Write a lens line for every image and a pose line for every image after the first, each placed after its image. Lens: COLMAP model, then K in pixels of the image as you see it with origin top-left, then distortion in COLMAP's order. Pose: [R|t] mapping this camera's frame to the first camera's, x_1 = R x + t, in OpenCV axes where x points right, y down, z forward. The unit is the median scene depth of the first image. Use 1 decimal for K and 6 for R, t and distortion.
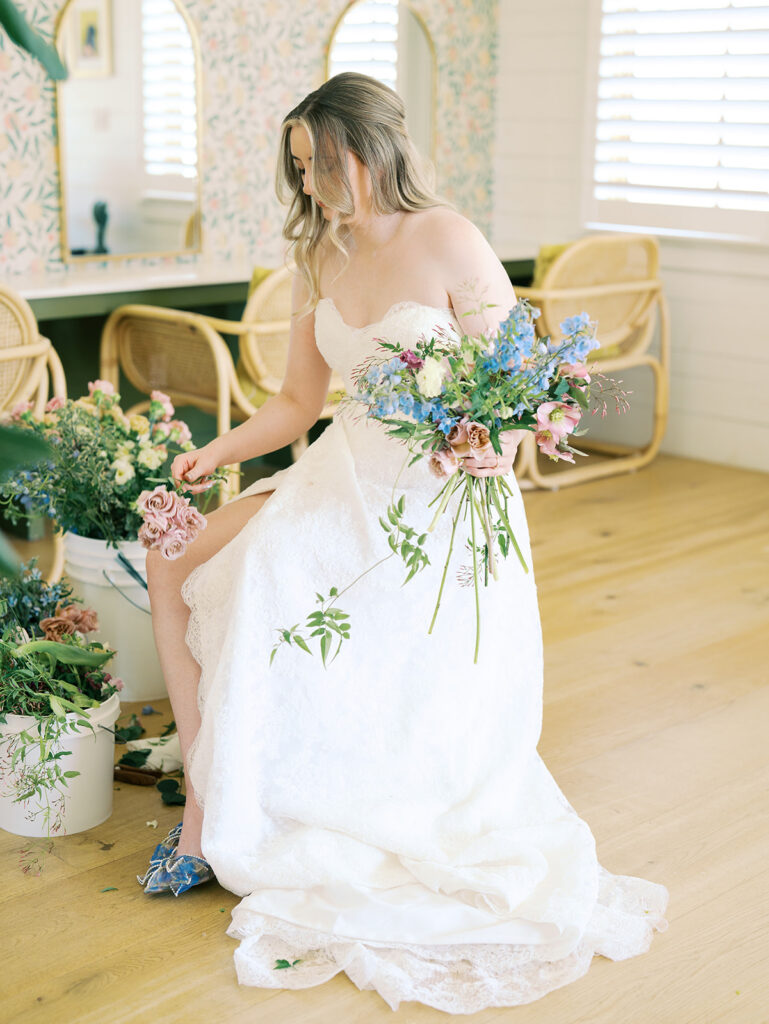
lens RADIAL K [[1715.7, 0, 386.7], [0, 1715.7, 515.1], [0, 0, 1]] dist [-0.065624, 0.000000]
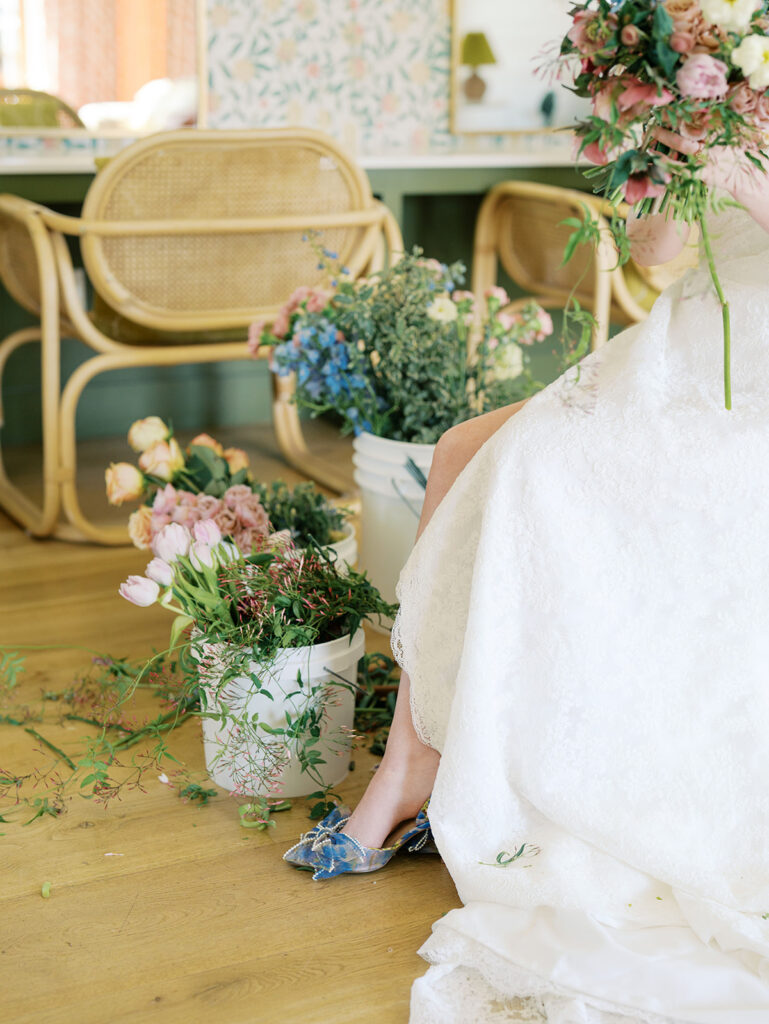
lens RADIAL K [[1715.7, 0, 379.5], [0, 1715.7, 508.4], [0, 0, 1]] dist [-0.065624, 0.000000]
pose [[0.946551, 0.097317, -0.307524, 0.091292], [-0.090029, 0.995220, 0.037832, 0.017351], [0.309736, -0.008124, 0.950788, 0.236565]]
